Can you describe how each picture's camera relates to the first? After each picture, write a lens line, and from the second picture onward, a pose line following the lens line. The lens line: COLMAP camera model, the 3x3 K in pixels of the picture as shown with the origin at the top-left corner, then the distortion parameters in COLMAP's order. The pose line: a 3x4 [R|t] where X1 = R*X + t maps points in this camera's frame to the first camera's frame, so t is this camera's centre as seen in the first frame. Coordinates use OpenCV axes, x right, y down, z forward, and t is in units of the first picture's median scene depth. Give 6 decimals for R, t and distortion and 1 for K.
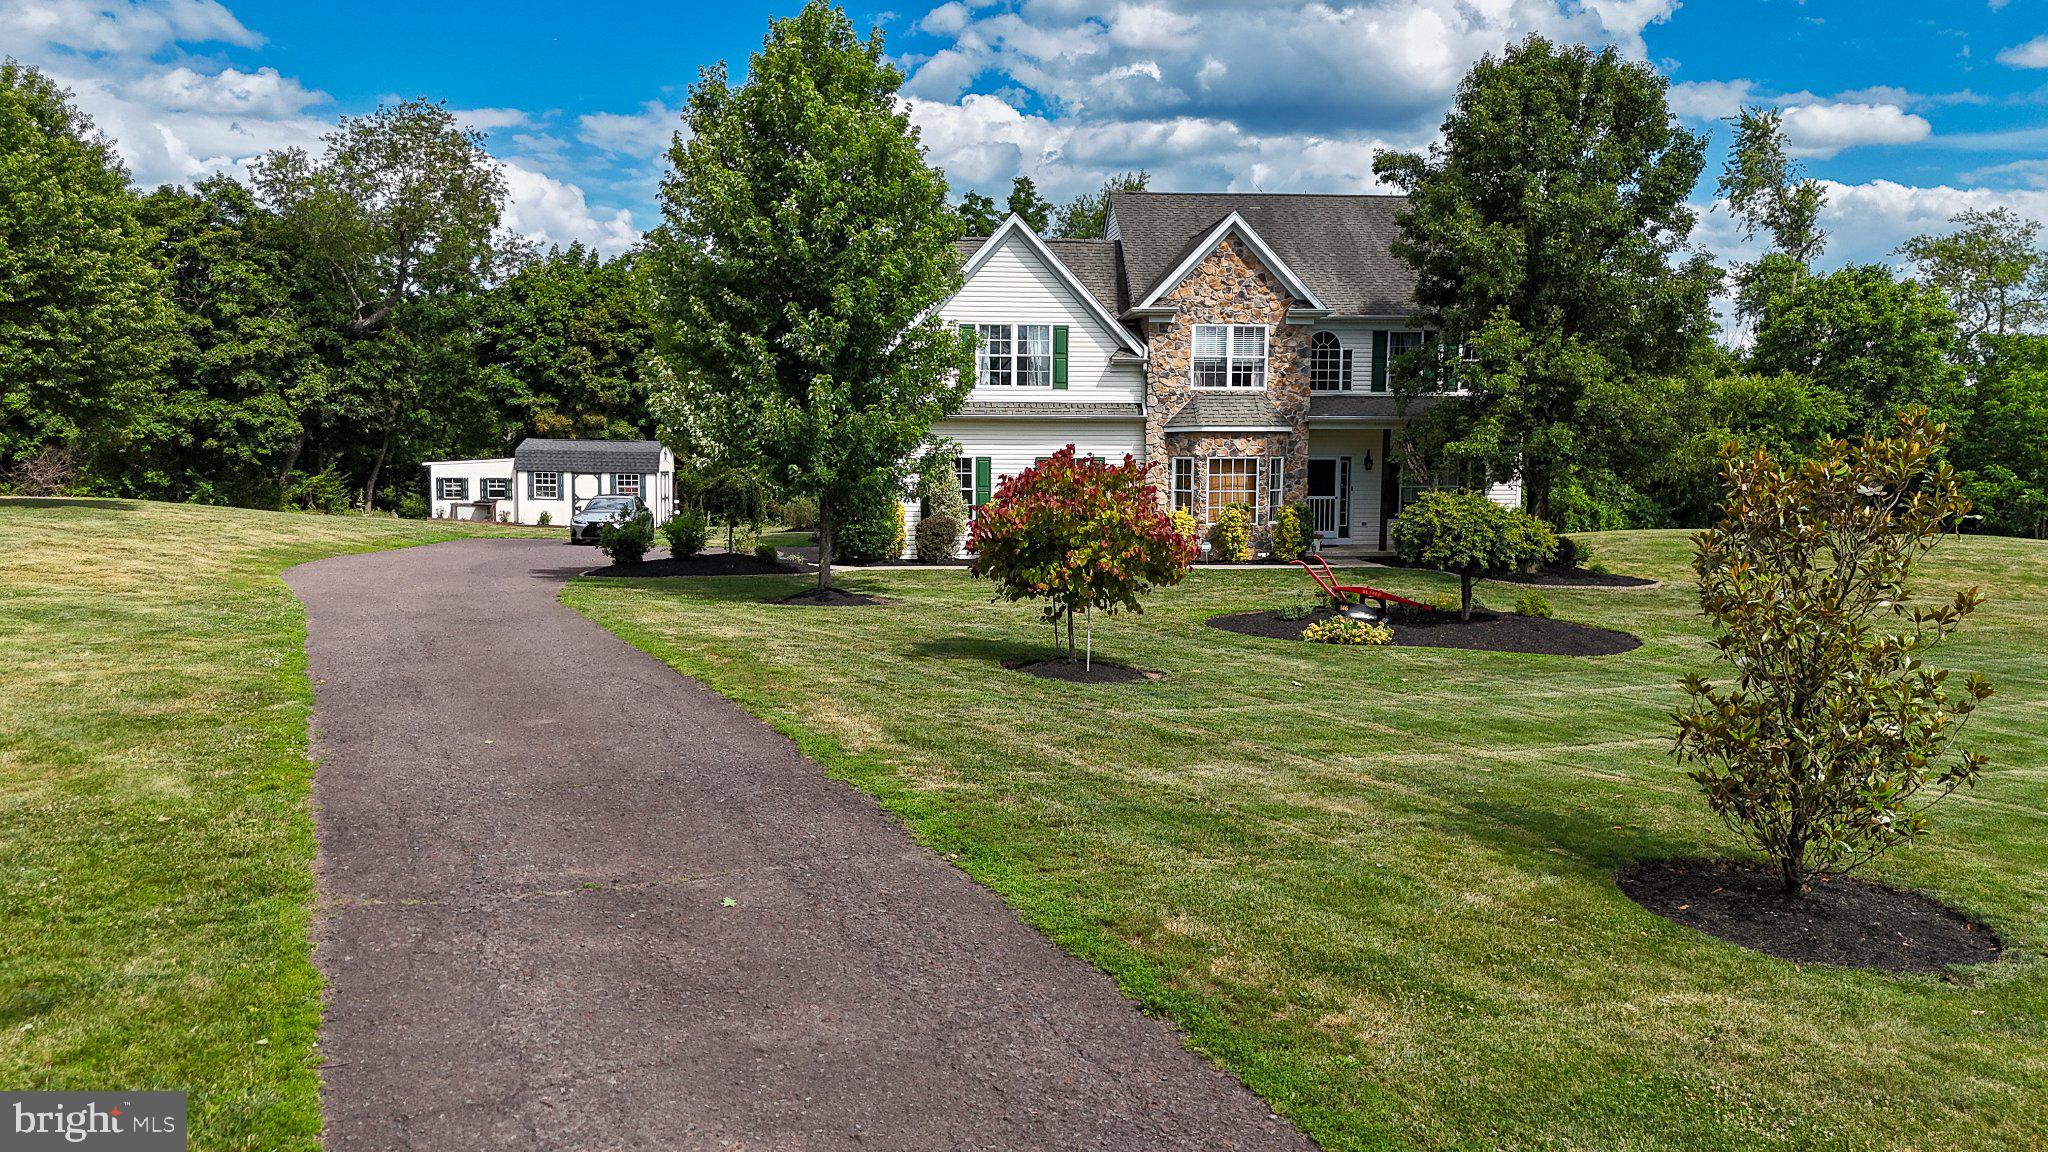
lens RADIAL K [[1510.0, 0, 1022.7], [0, 1510.0, 579.7], [0, 0, 1]] dist [0.059848, -0.046318]
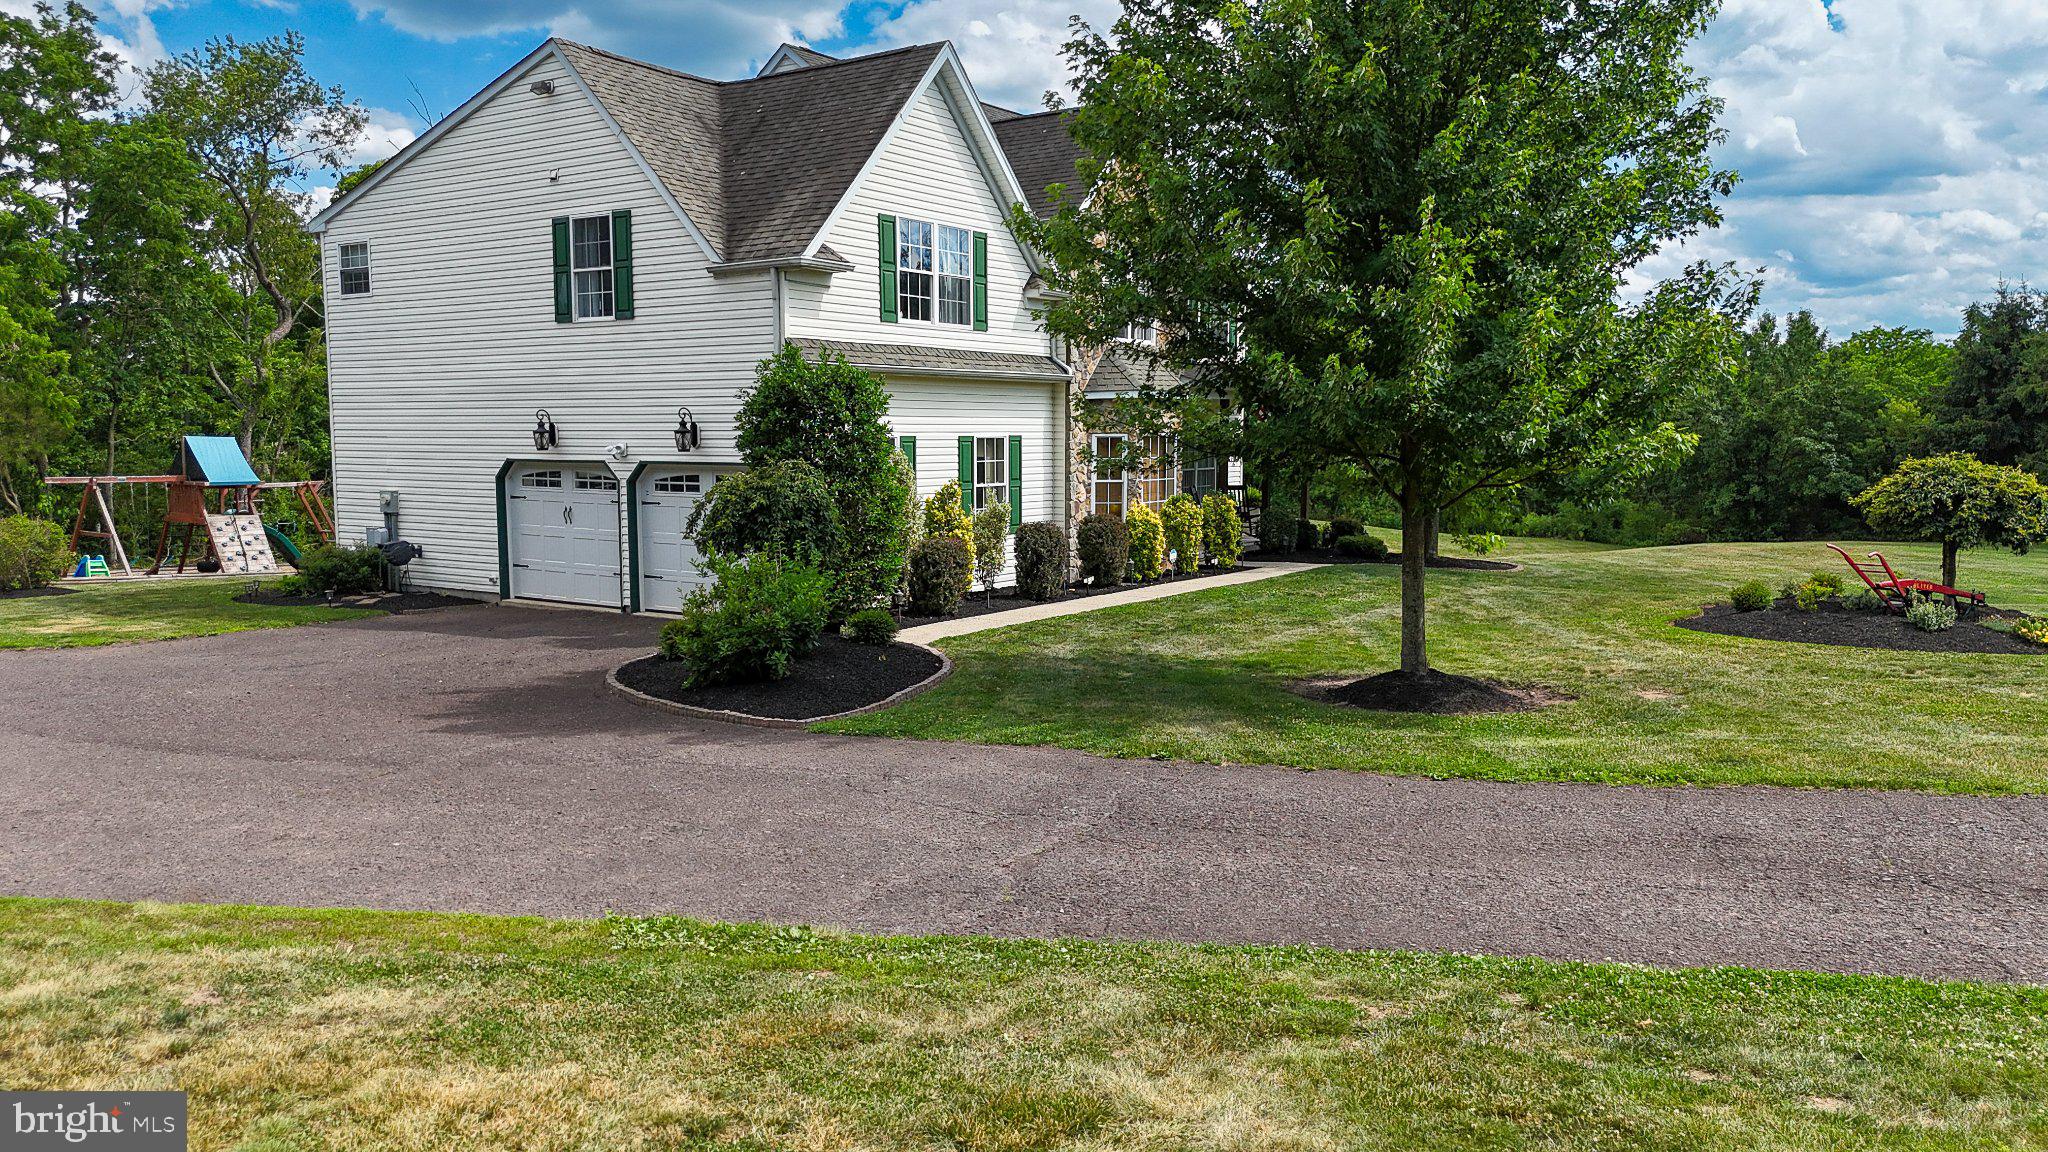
lens RADIAL K [[1510.0, 0, 1009.1], [0, 1510.0, 583.7], [0, 0, 1]] dist [0.059848, -0.046318]
pose [[0.648693, -0.087761, 0.755973, -0.464397], [0.083096, 0.995558, 0.044271, -0.045852], [-0.756500, 0.034100, 0.653104, 0.569744]]
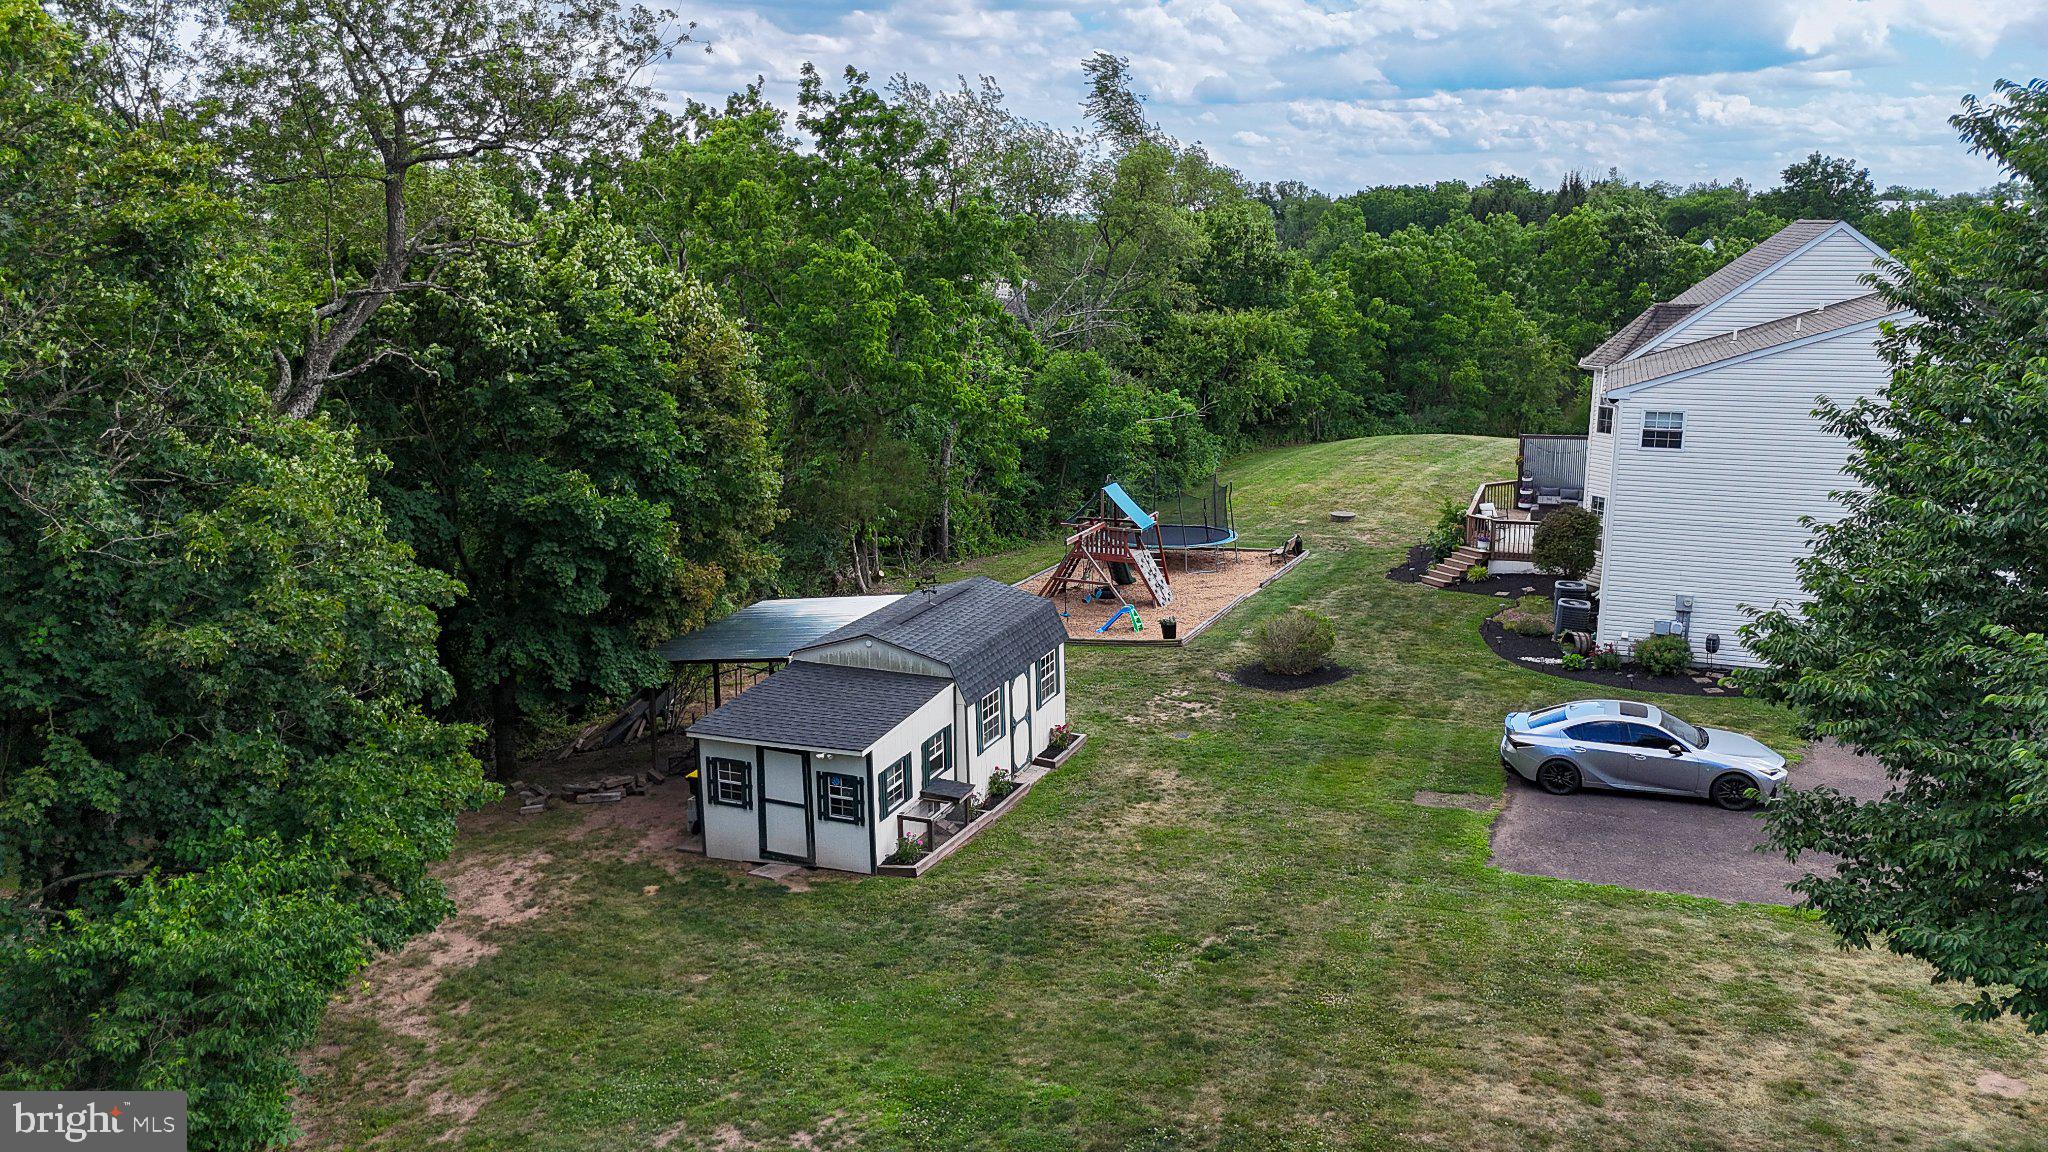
lens RADIAL K [[1510.0, 0, 1013.7], [0, 1510.0, 569.7], [0, 0, 1]] dist [0.059848, -0.046318]
pose [[0.450760, -0.200278, 0.869887, -1.120802], [0.093844, 0.979737, 0.176941, -0.300167], [-0.887699, 0.001876, 0.460421, 1.167524]]
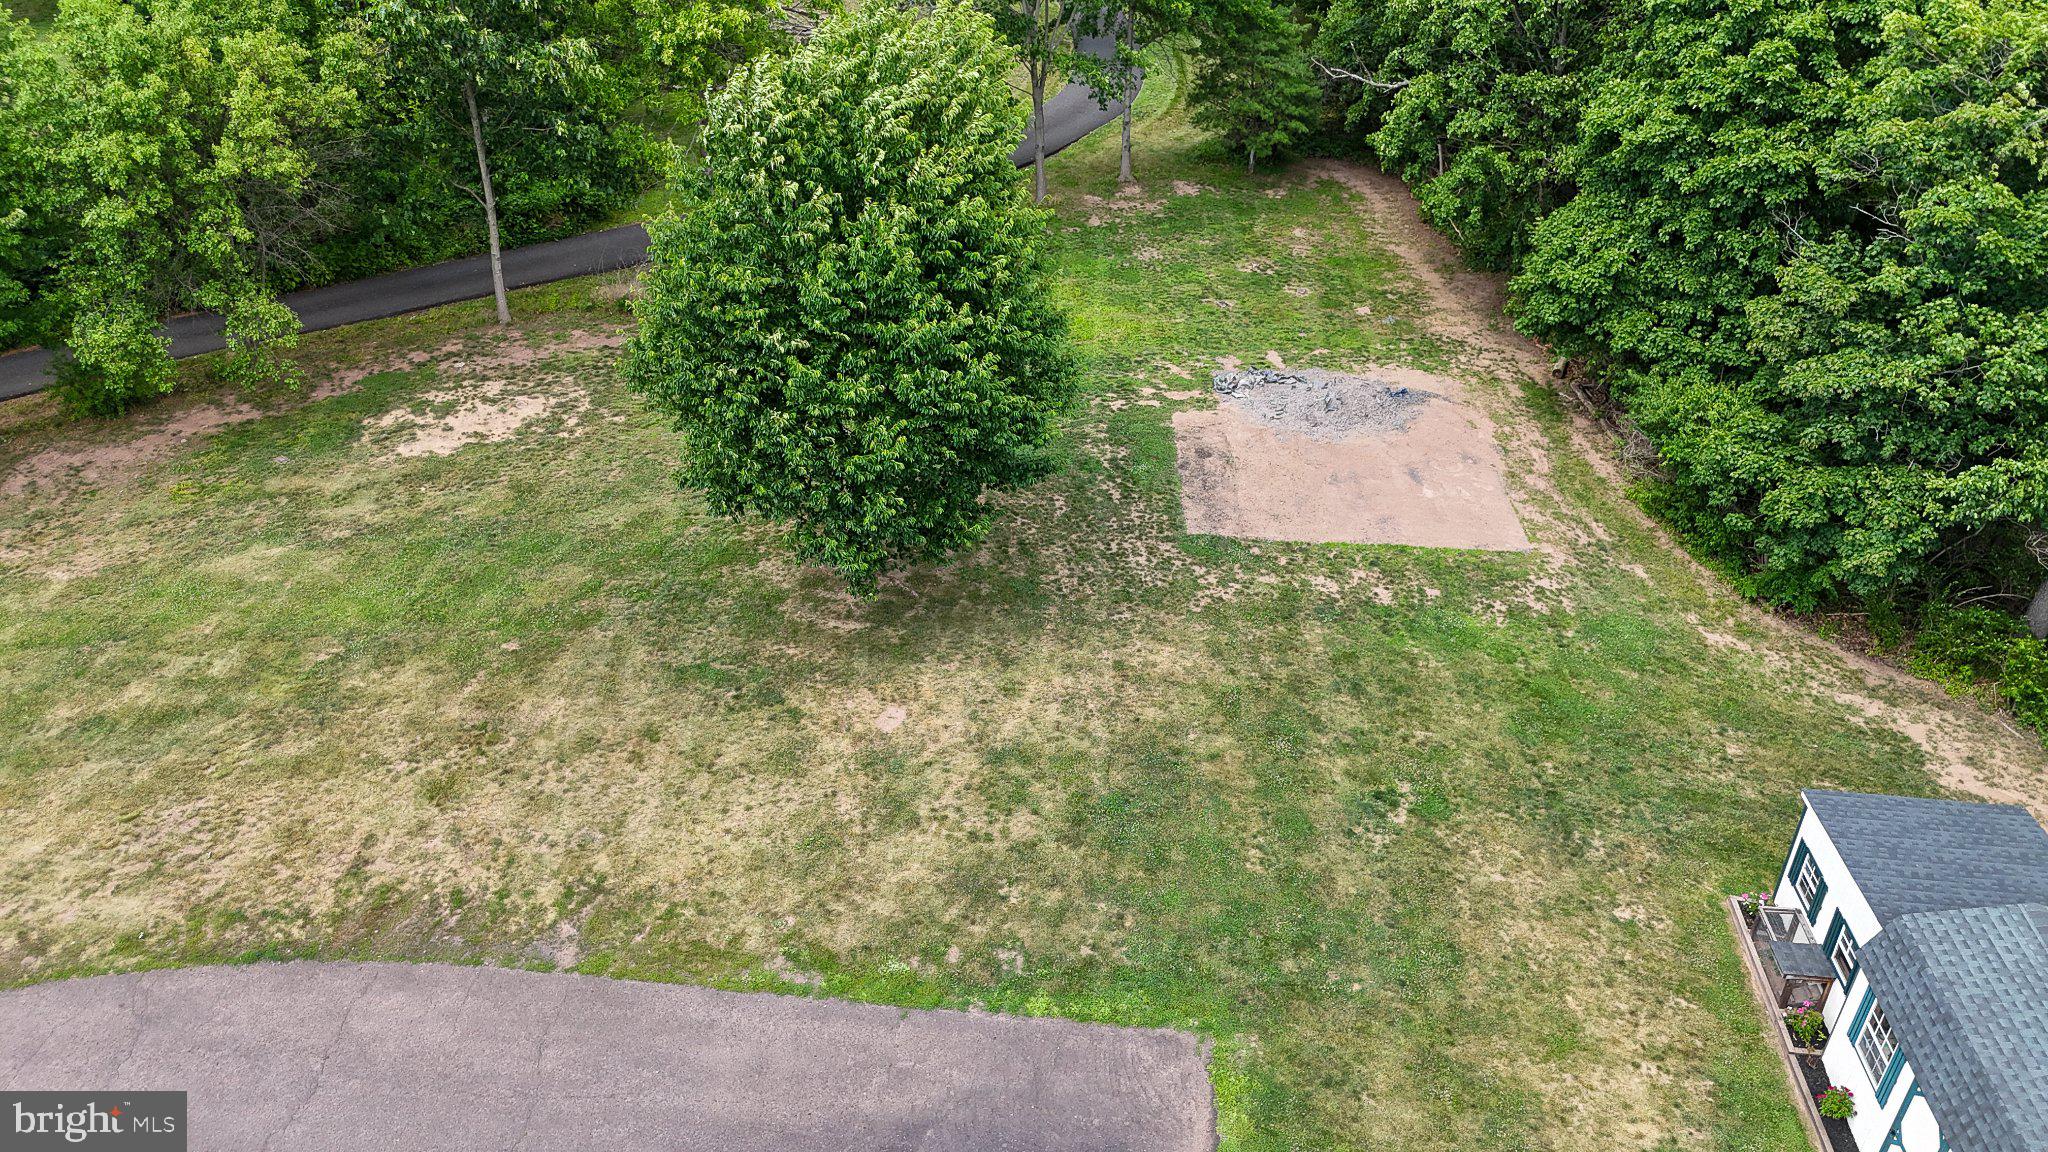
lens RADIAL K [[1510.0, 0, 1024.0], [0, 1510.0, 580.8], [0, 0, 1]] dist [0.059848, -0.046318]
pose [[-0.179601, 0.501076, -0.846562, -0.031821], [-0.096837, 0.847370, 0.522098, -0.500096], [0.978962, 0.175748, -0.103666, 1.248998]]
